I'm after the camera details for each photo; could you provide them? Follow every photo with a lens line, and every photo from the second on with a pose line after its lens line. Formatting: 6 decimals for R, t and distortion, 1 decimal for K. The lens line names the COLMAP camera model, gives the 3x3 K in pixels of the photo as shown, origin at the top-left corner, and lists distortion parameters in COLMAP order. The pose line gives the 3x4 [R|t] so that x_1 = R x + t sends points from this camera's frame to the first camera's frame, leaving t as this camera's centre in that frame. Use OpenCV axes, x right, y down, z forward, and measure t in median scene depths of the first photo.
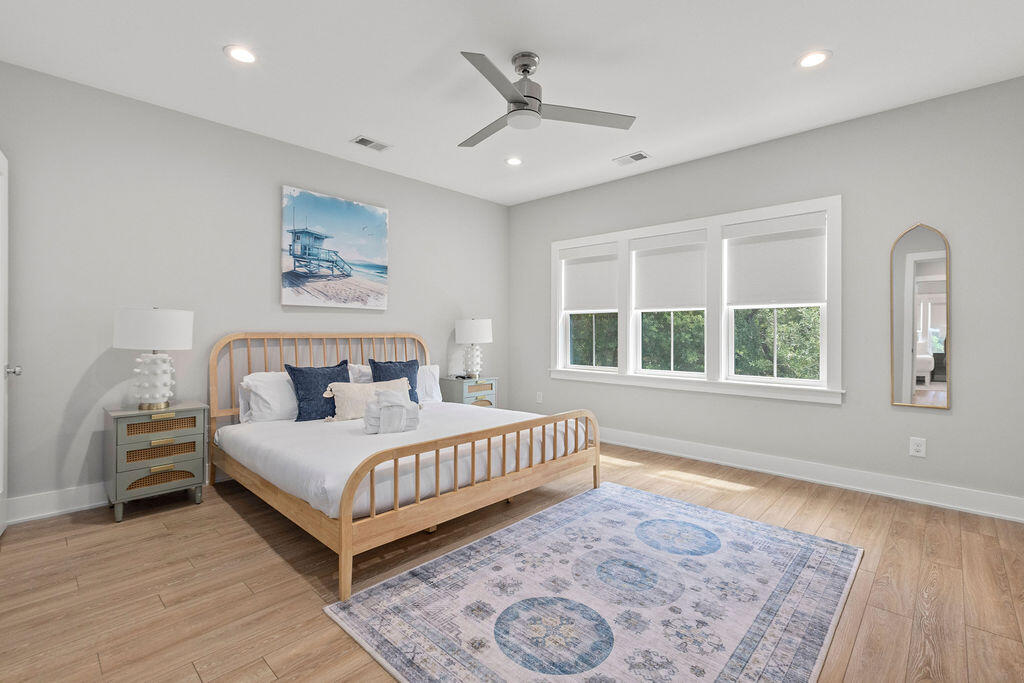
lens RADIAL K [[462.7, 0, 508.0], [0, 462.7, 335.3], [0, 0, 1]] dist [0.001571, 0.000195]
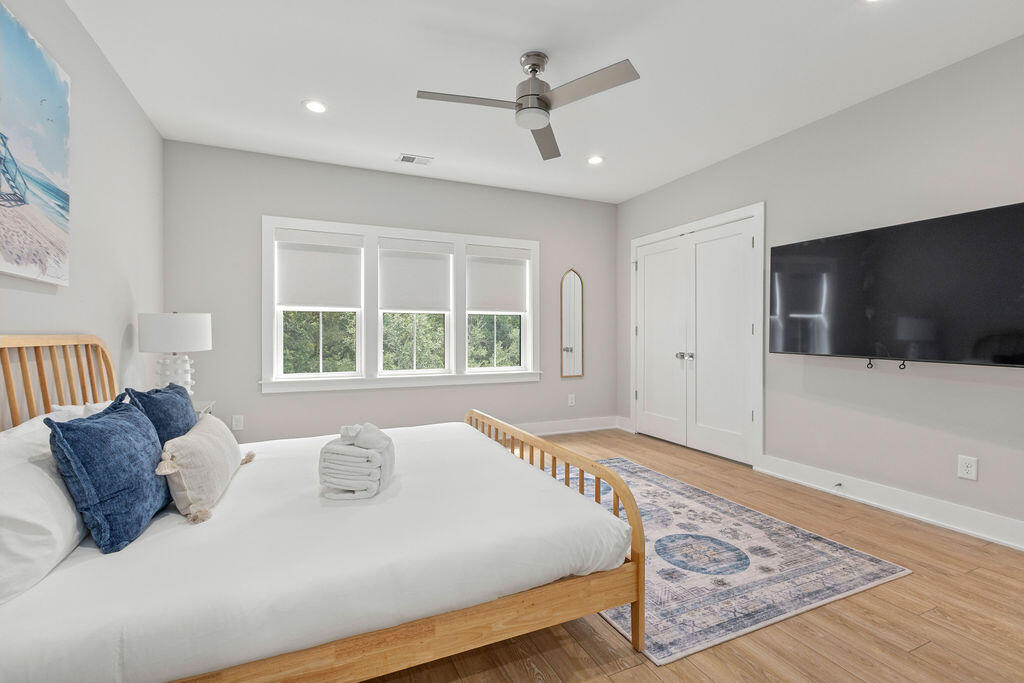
lens RADIAL K [[462.7, 0, 508.0], [0, 462.7, 335.3], [0, 0, 1]] dist [0.001571, 0.000195]
pose [[0.375691, -0.005010, 0.926731, -1.196718], [0.006942, 0.999973, 0.002592, -0.005342], [-0.926719, 0.005460, 0.375716, 0.882151]]
